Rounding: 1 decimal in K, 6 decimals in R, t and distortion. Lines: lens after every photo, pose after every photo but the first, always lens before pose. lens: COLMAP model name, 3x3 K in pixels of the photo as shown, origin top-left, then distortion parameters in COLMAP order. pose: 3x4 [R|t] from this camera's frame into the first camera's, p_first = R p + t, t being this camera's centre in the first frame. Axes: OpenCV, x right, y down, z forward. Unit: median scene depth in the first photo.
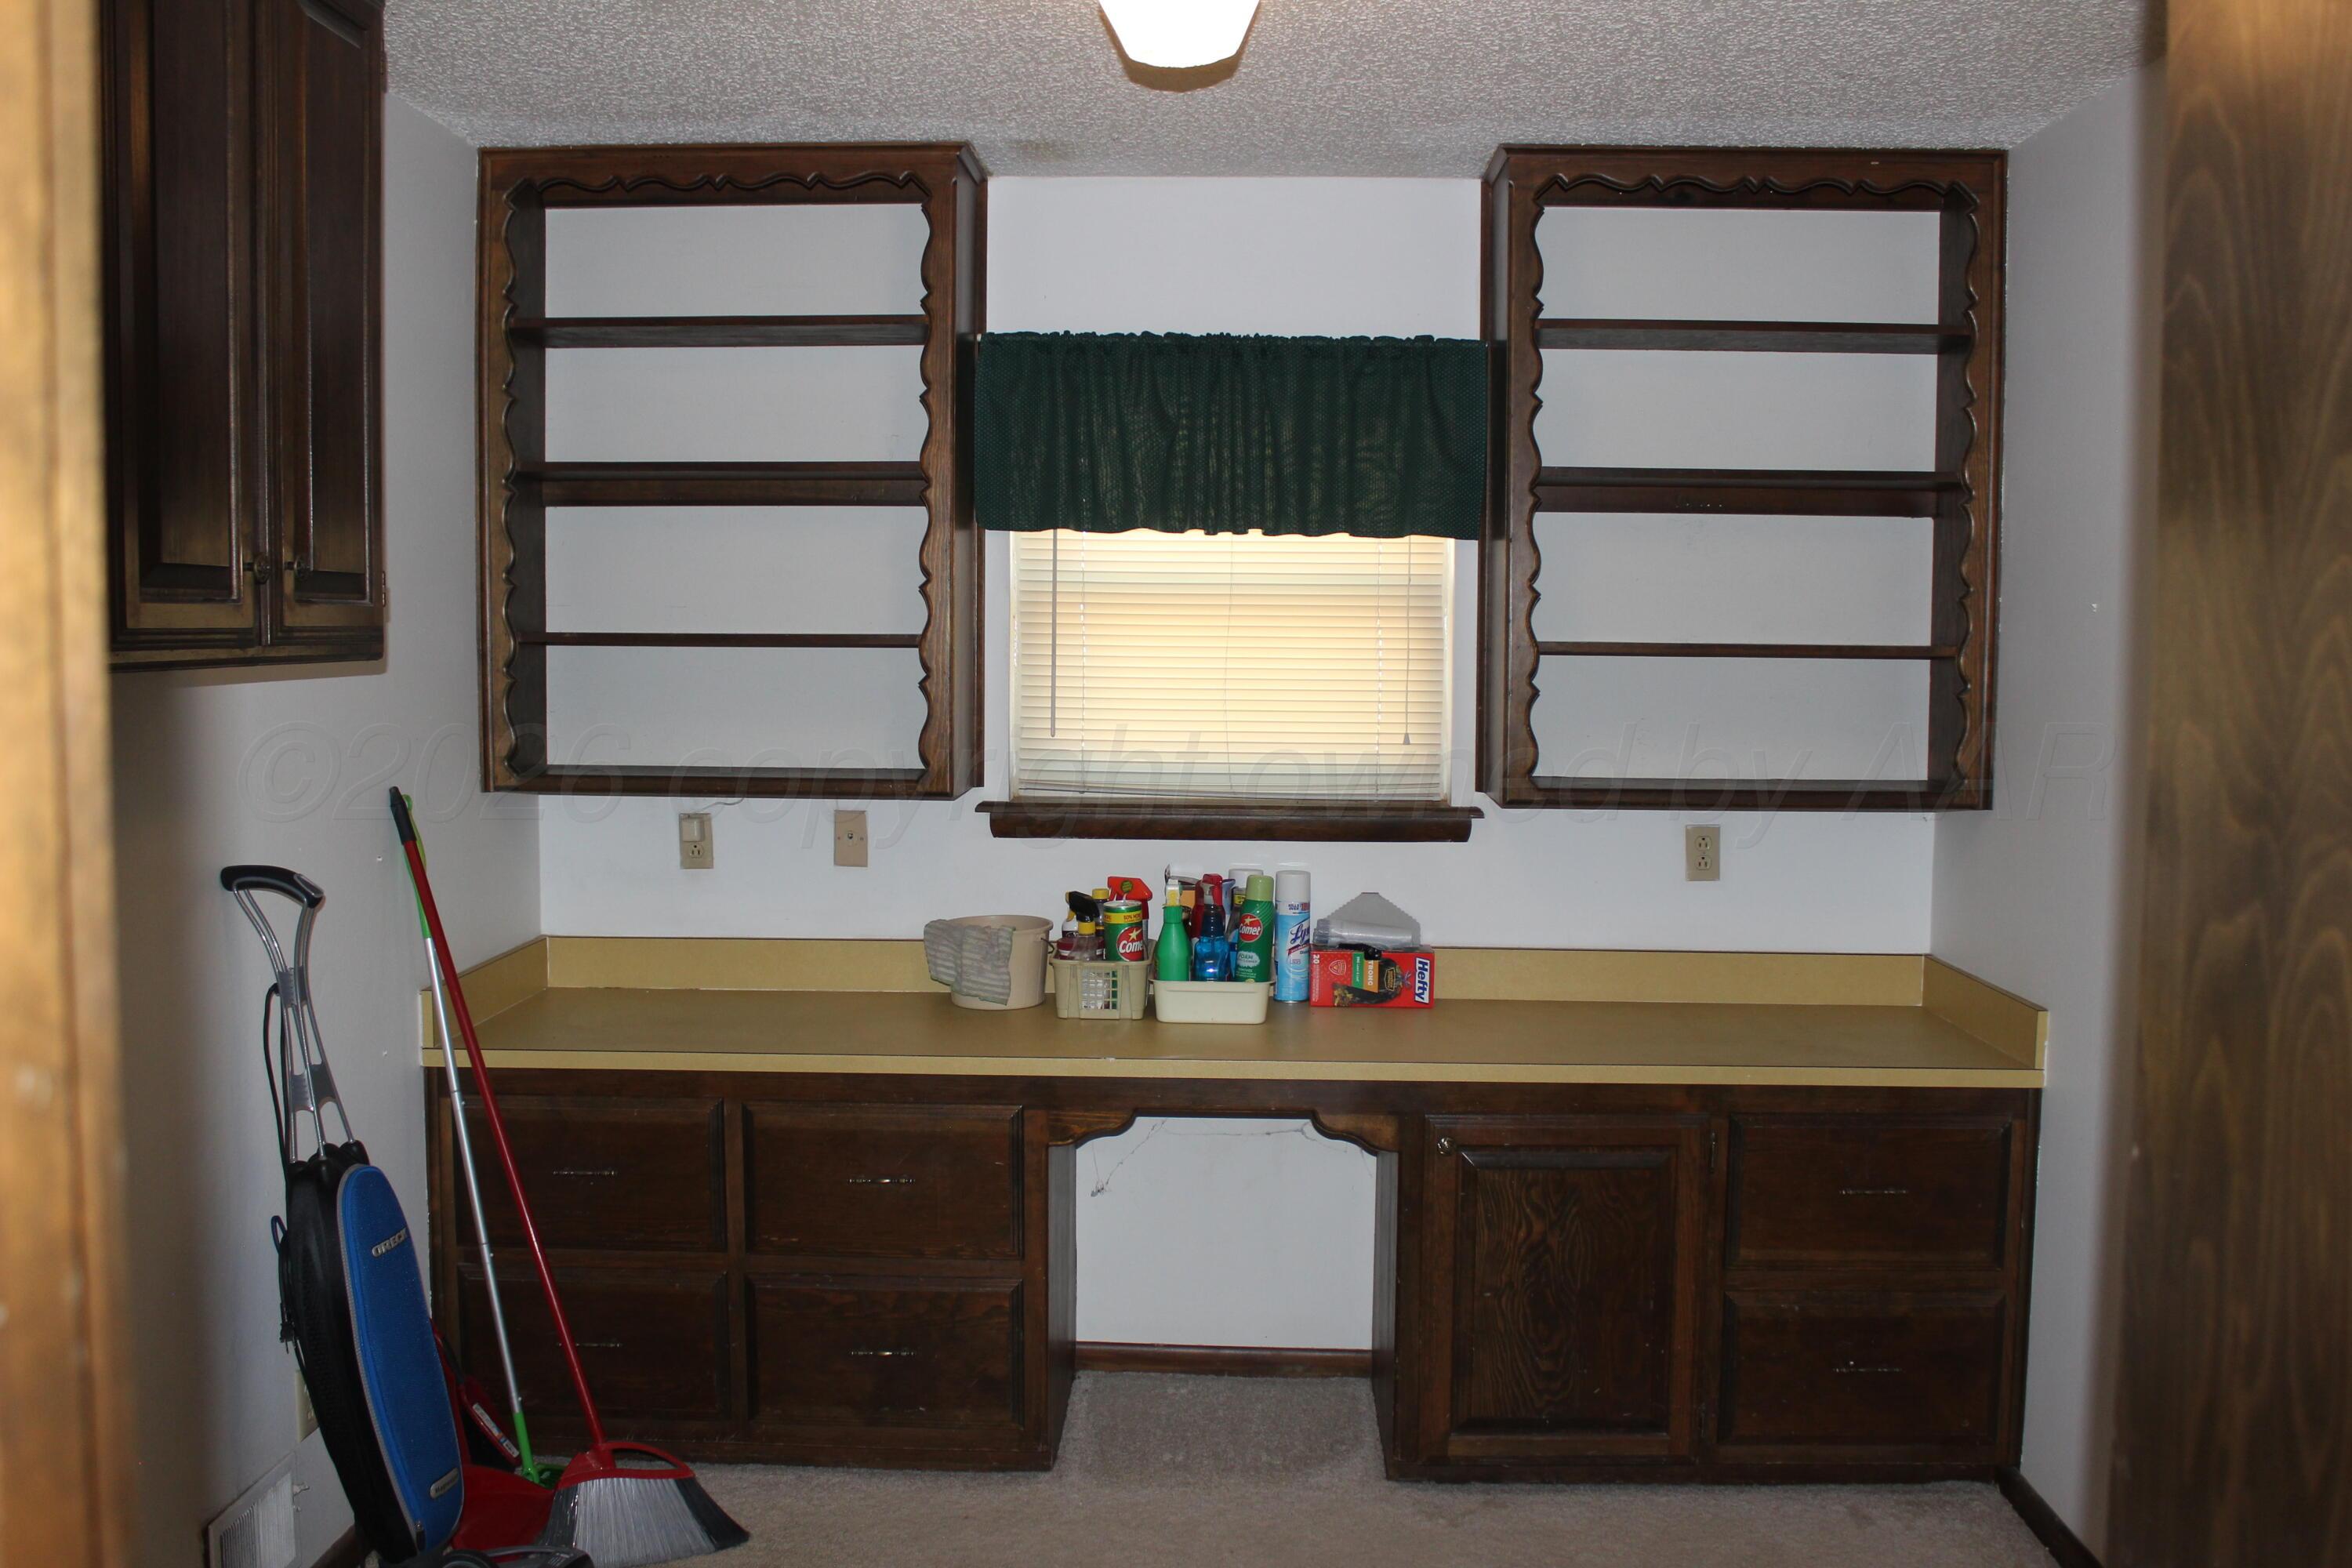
lens RADIAL K [[2194.6, 0, 1176.0], [0, 2194.6, 784.0], [0, 0, 1]] dist [-0.052169, 0.011654]
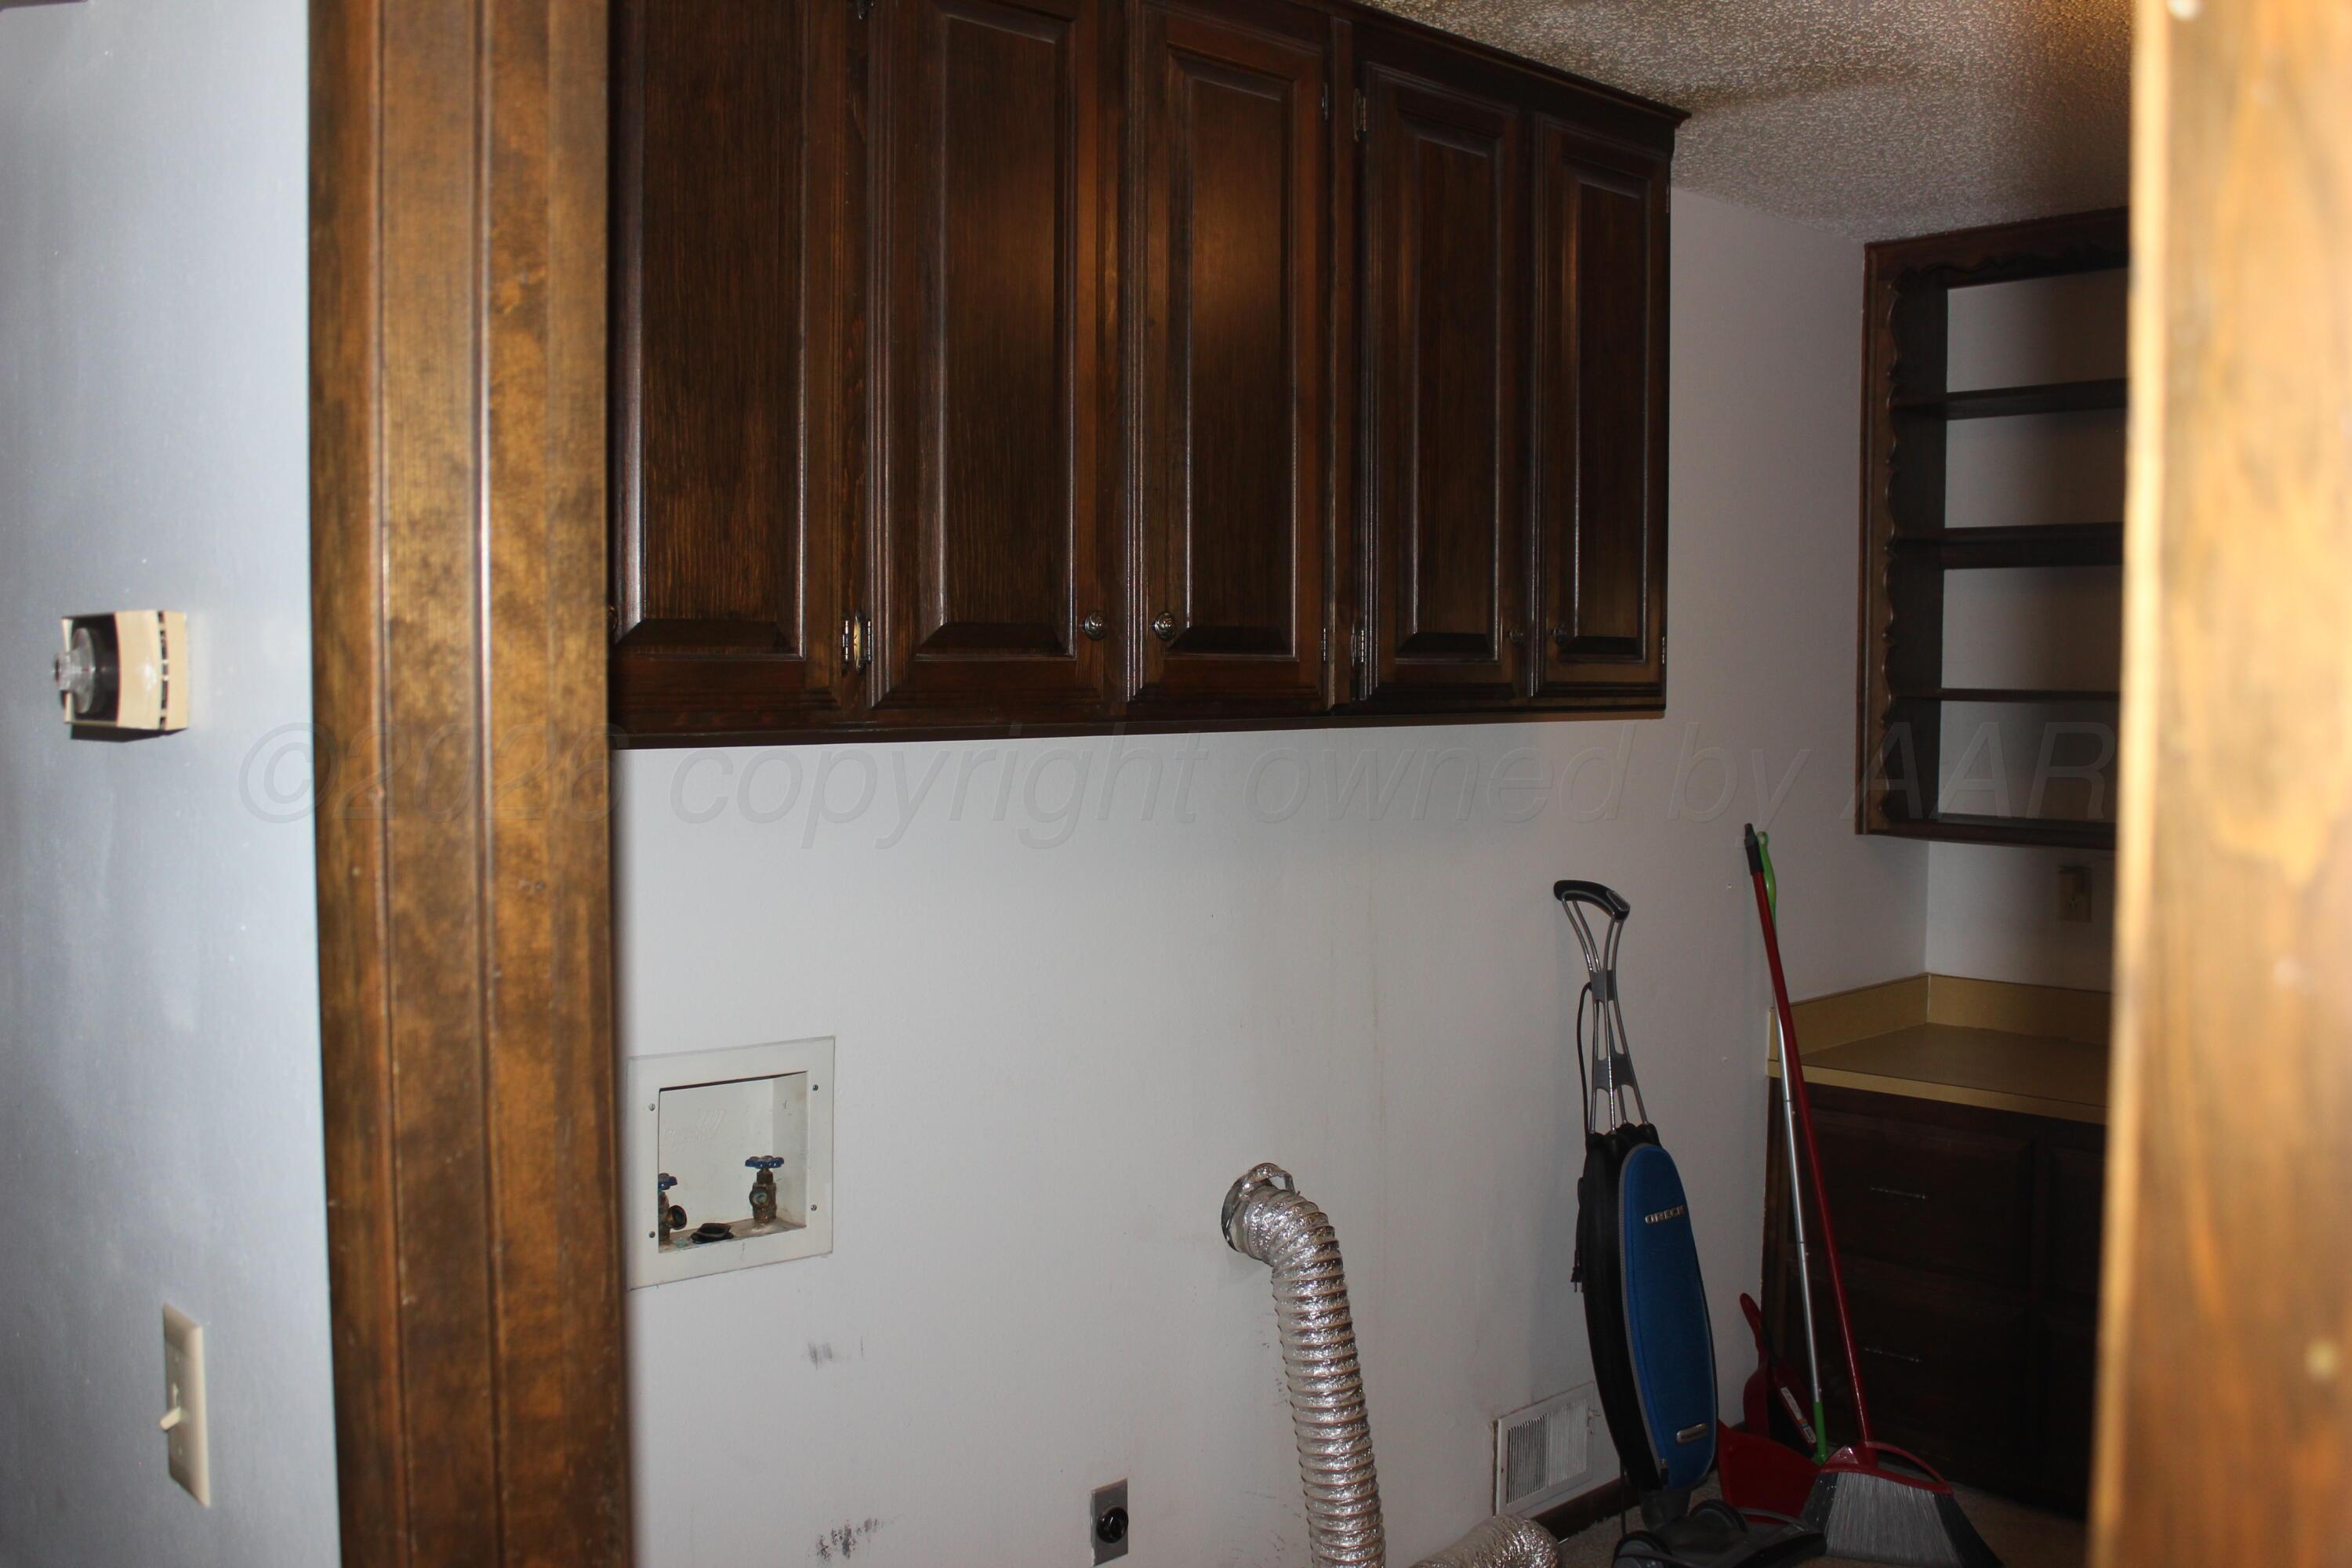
lens RADIAL K [[2194.6, 0, 1176.0], [0, 2194.6, 784.0], [0, 0, 1]] dist [-0.052169, 0.011654]
pose [[0.728352, 0.034562, -0.684331, 0.210309], [-0.051062, 0.998688, -0.003908, 0.000334], [0.683298, 0.037789, 0.729161, -0.028061]]
